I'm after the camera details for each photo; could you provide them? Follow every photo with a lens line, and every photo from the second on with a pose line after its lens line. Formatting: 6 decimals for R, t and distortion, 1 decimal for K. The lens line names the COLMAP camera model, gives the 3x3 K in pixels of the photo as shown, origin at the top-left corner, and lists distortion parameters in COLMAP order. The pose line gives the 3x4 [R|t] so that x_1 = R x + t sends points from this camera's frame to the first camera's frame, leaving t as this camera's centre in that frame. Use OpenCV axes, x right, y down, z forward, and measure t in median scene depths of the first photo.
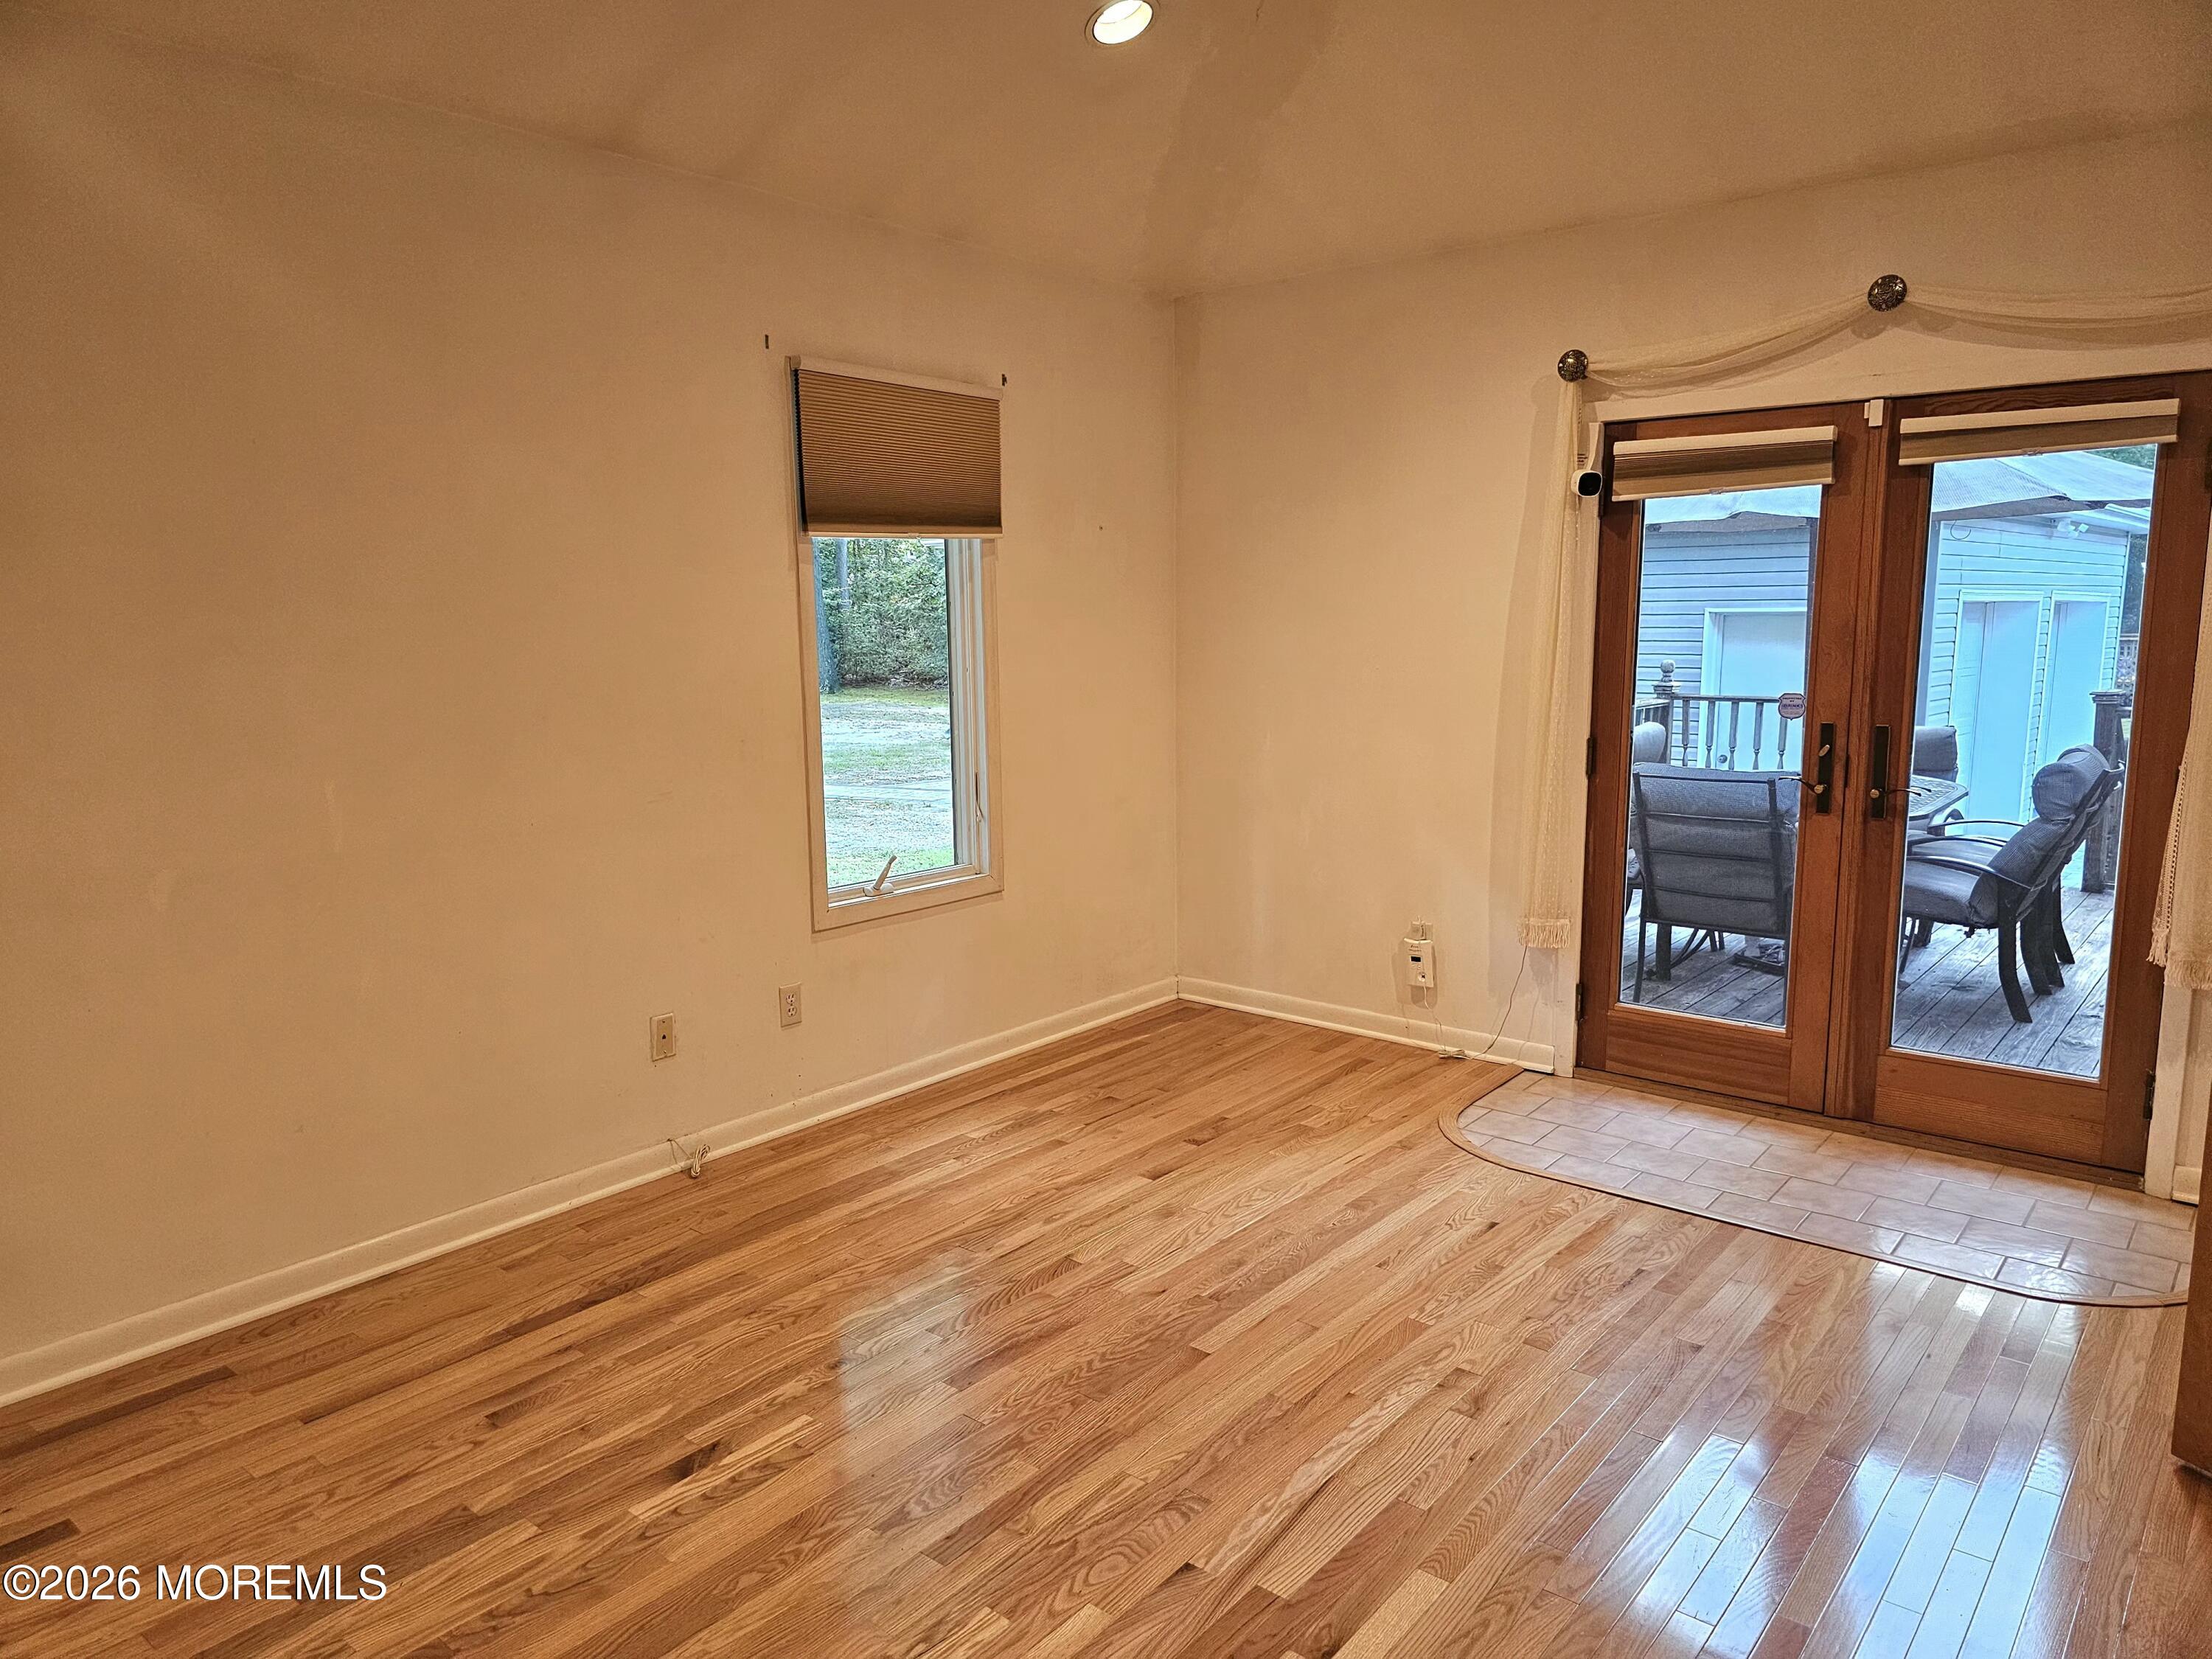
lens RADIAL K [[1516.5, 0, 1099.6], [0, 1516.5, 827.3], [0, 0, 1]] dist [0.065103, -0.047025]
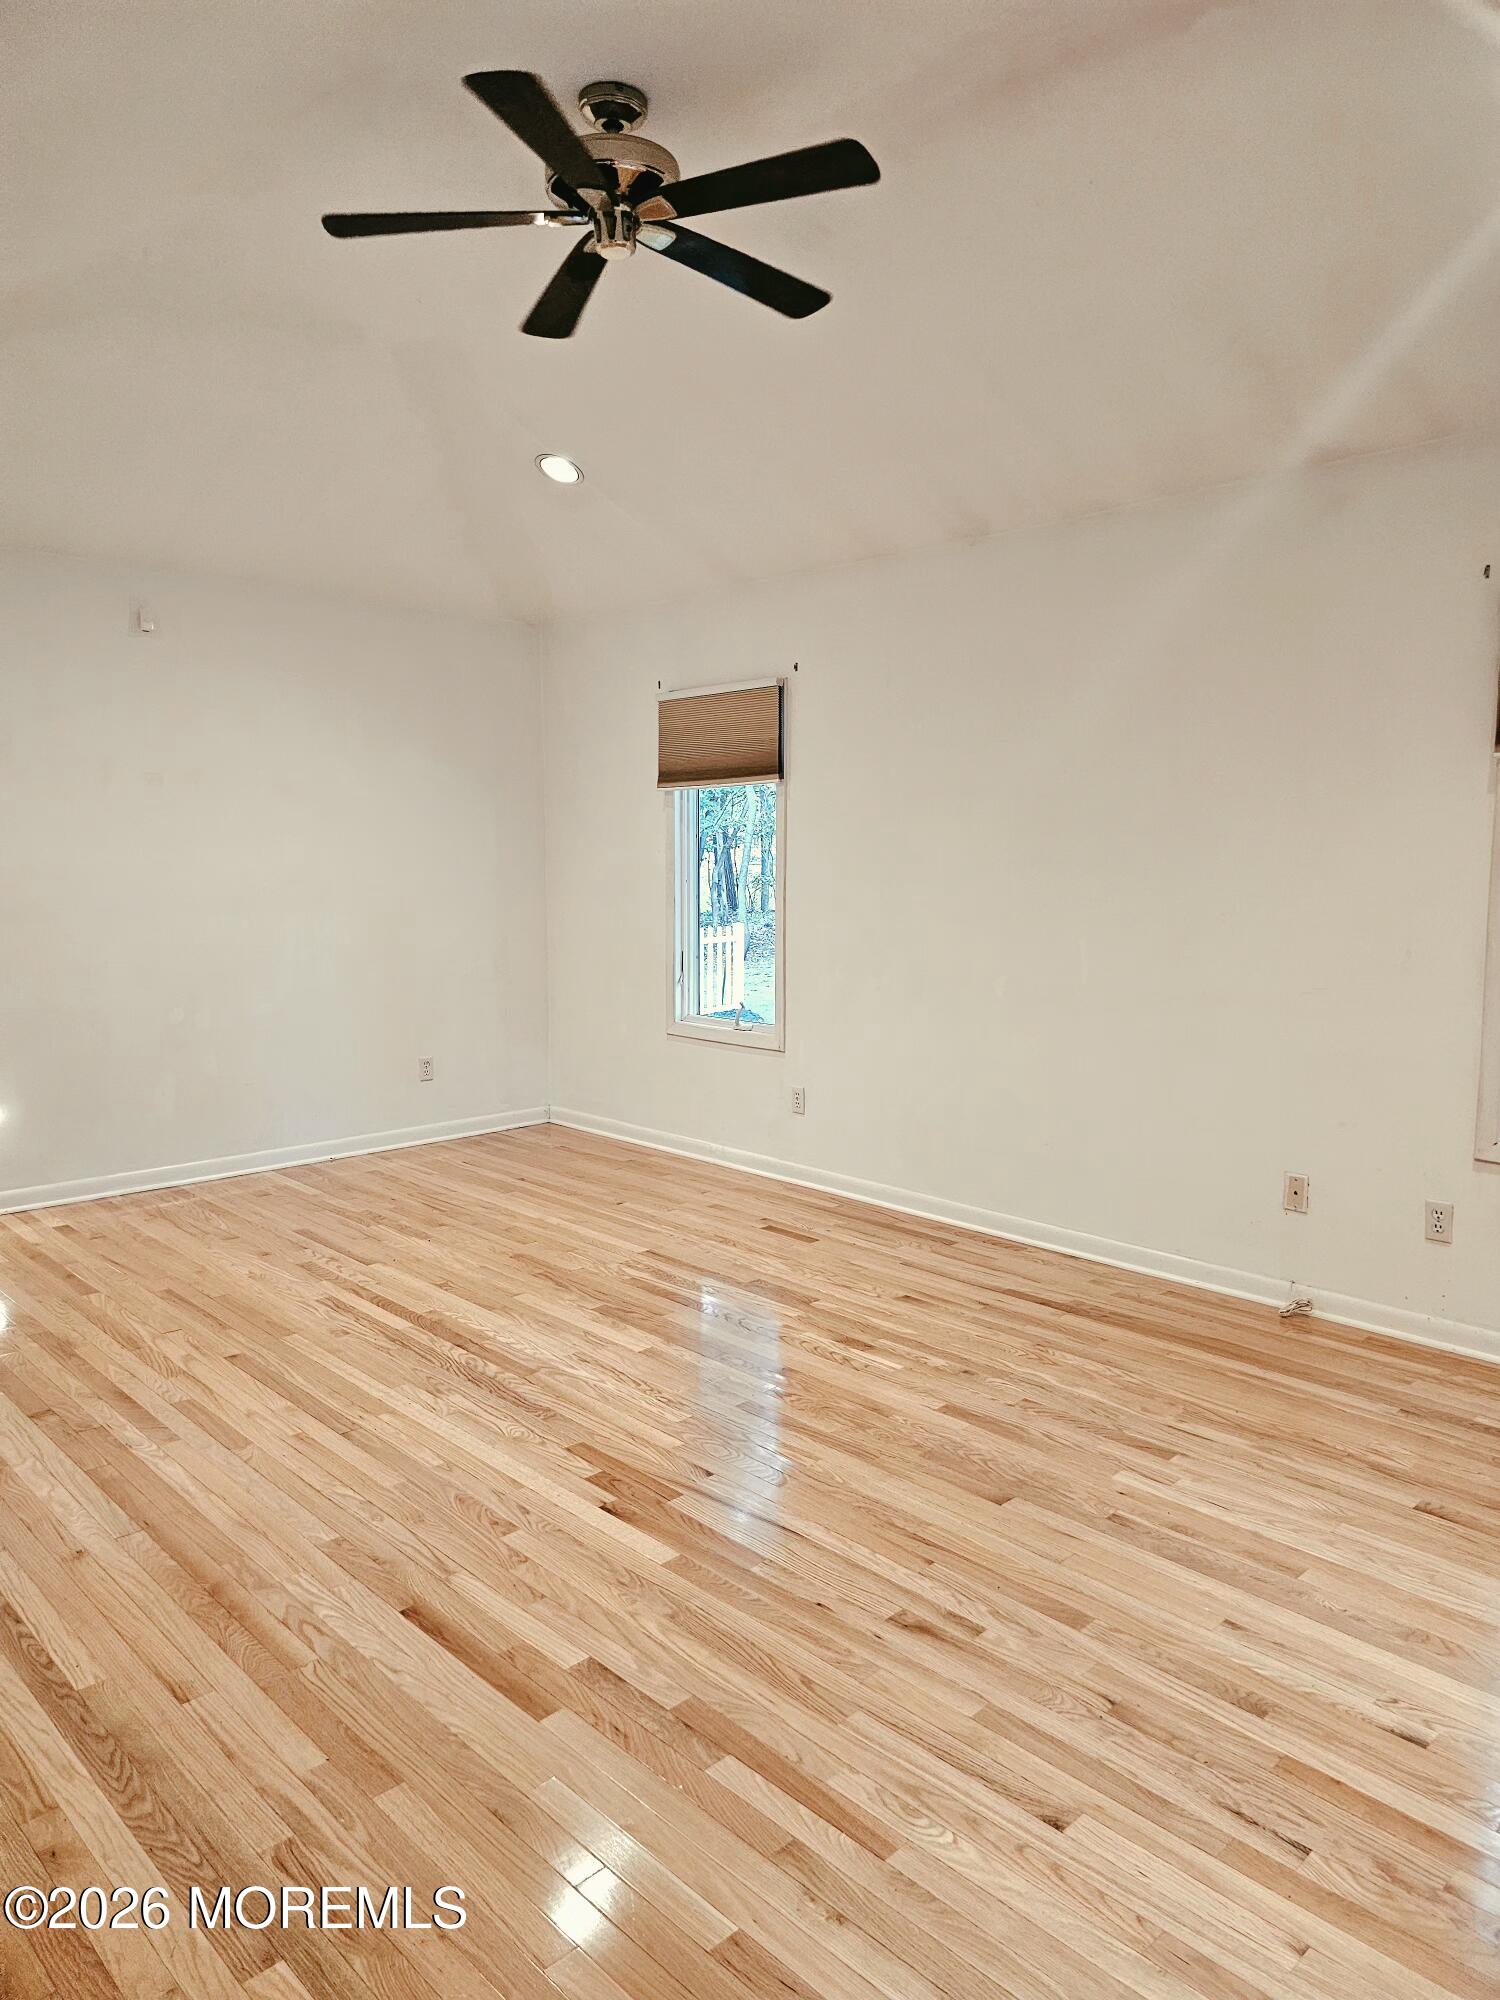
lens RADIAL K [[1371.1, 0, 740.2], [0, 1371.1, 993.6], [0, 0, 1]] dist [0.065103, -0.047025]
pose [[-0.128042, 0.115528, -0.985017, 0.805014], [-0.145755, 0.980216, 0.133911, -0.093506], [0.981000, 0.160717, -0.108670, 0.677539]]
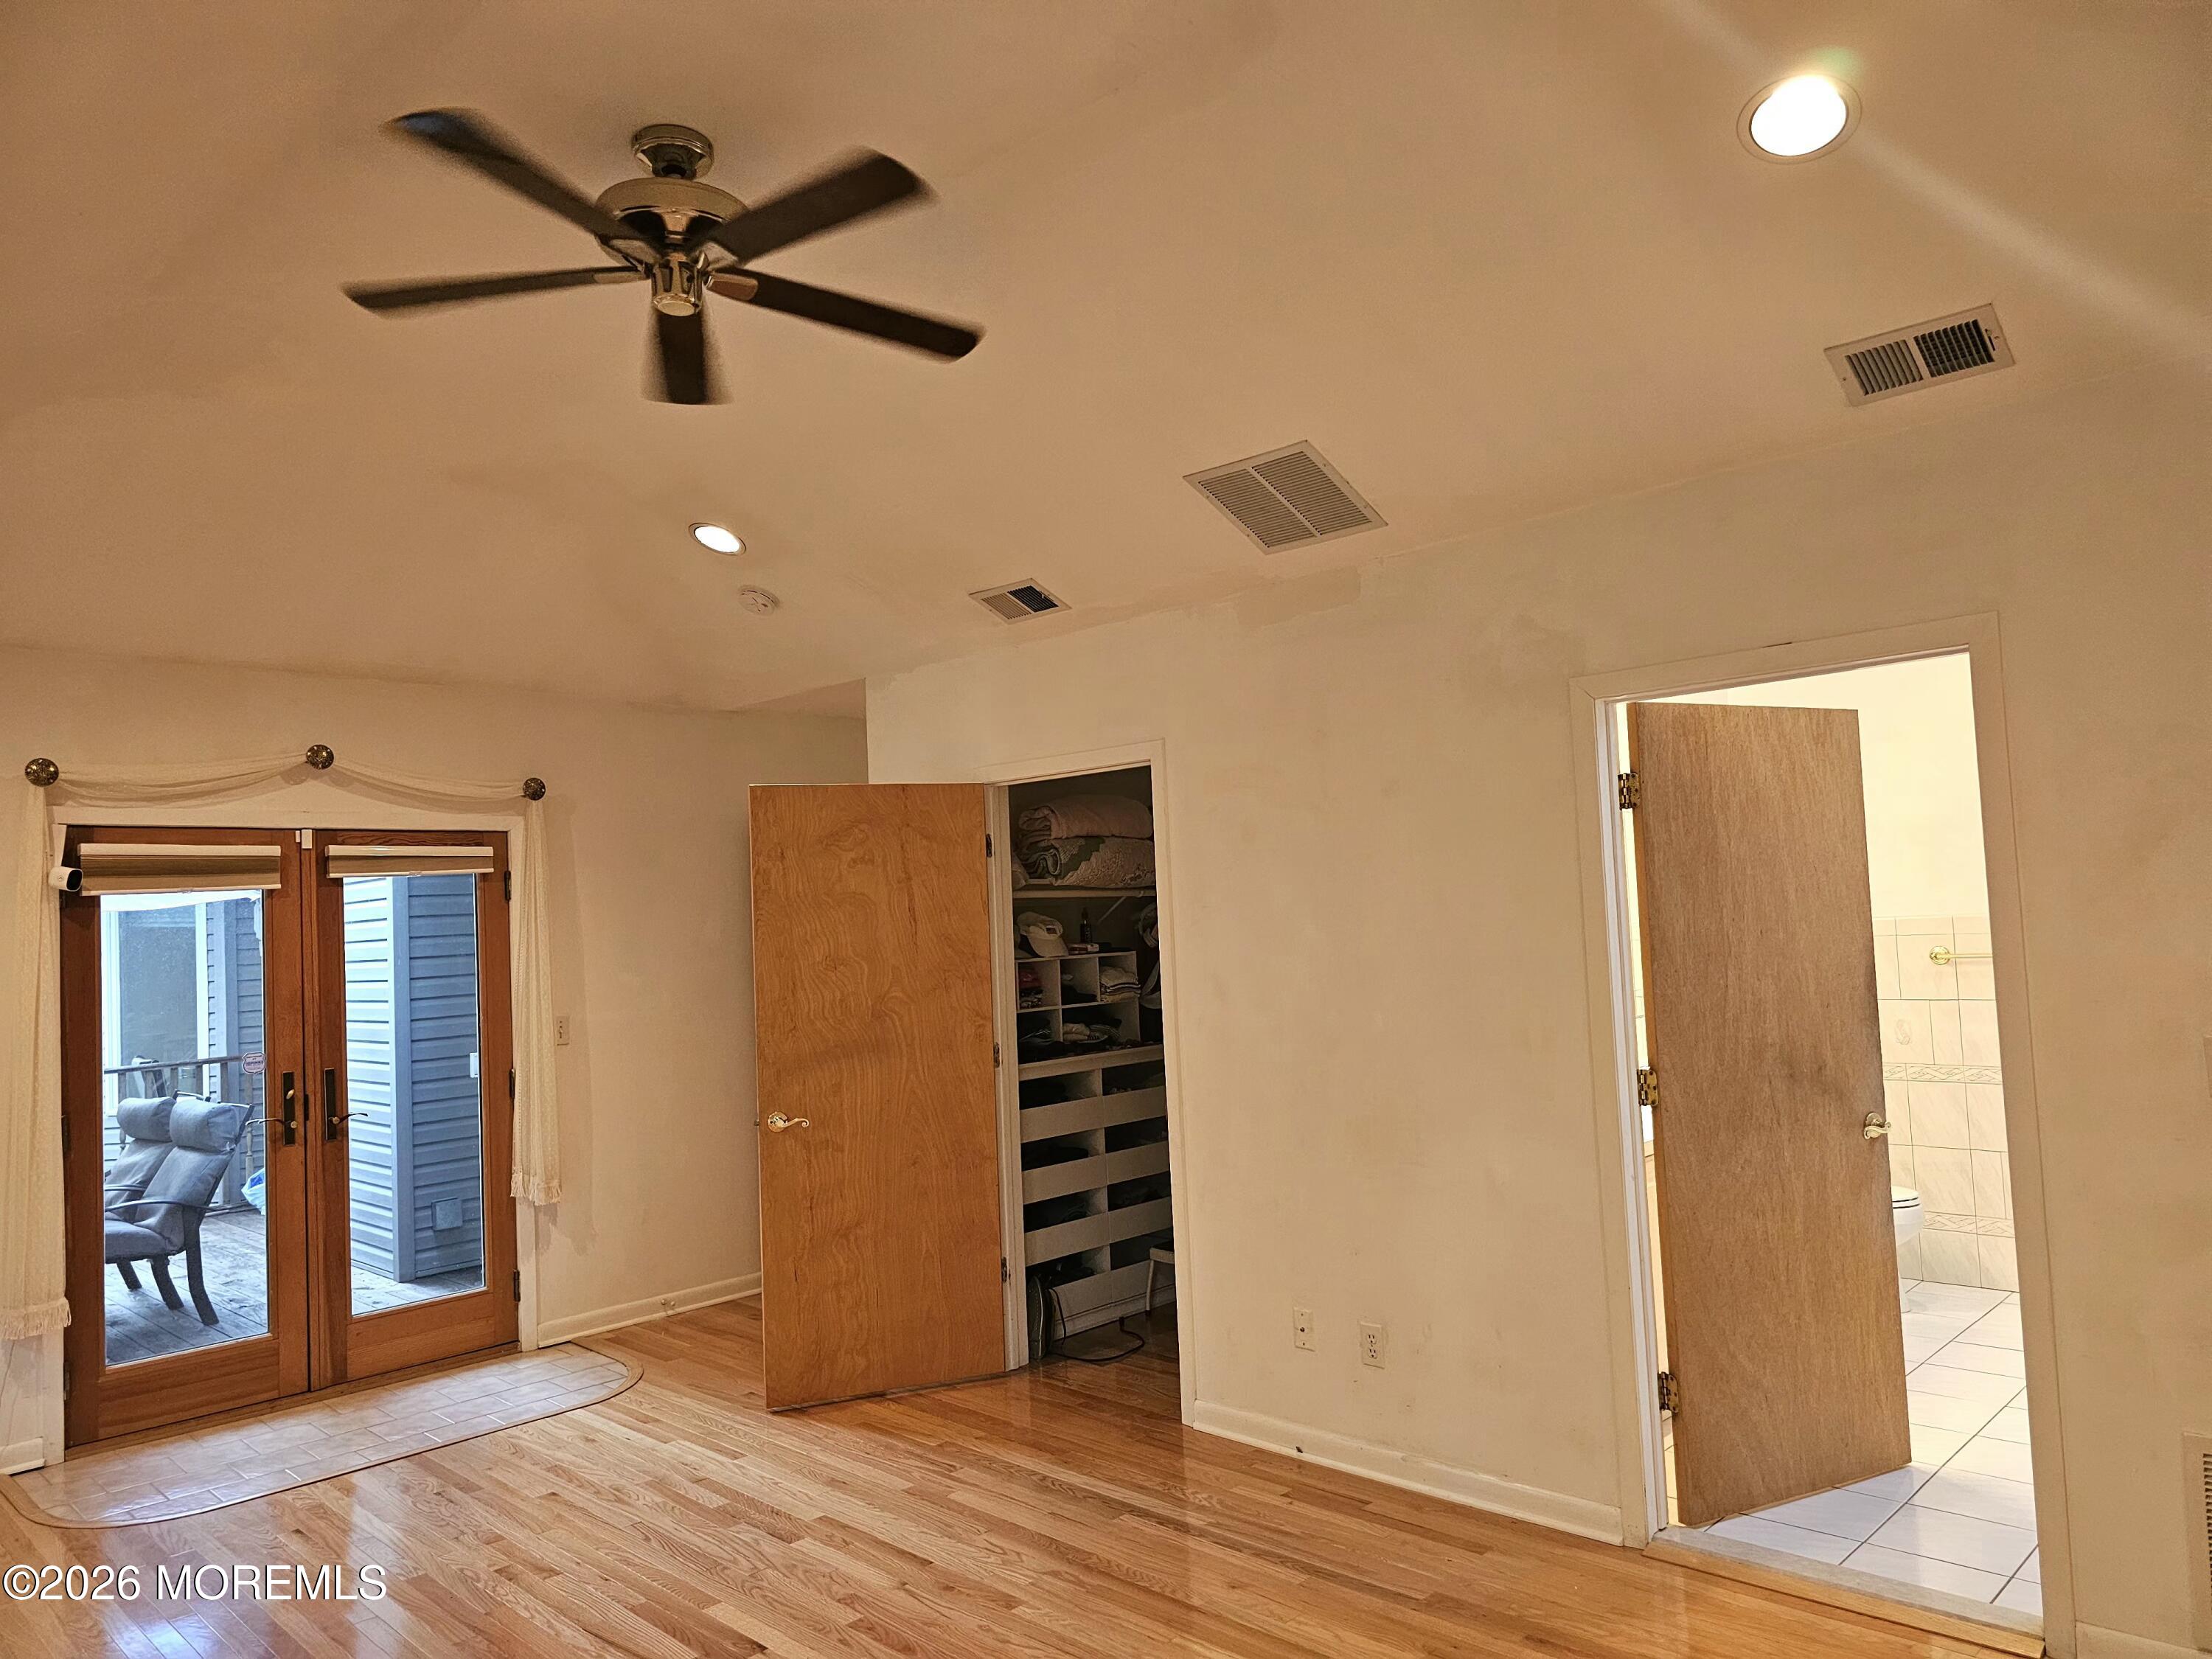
lens RADIAL K [[1516.5, 0, 1099.6], [0, 1516.5, 827.3], [0, 0, 1]] dist [0.065103, -0.047025]
pose [[0.084984, 0.063871, 0.994333, -0.802657], [0.181829, 0.980191, -0.078503, -0.047958], [-0.979651, 0.187470, 0.071687, 0.227062]]
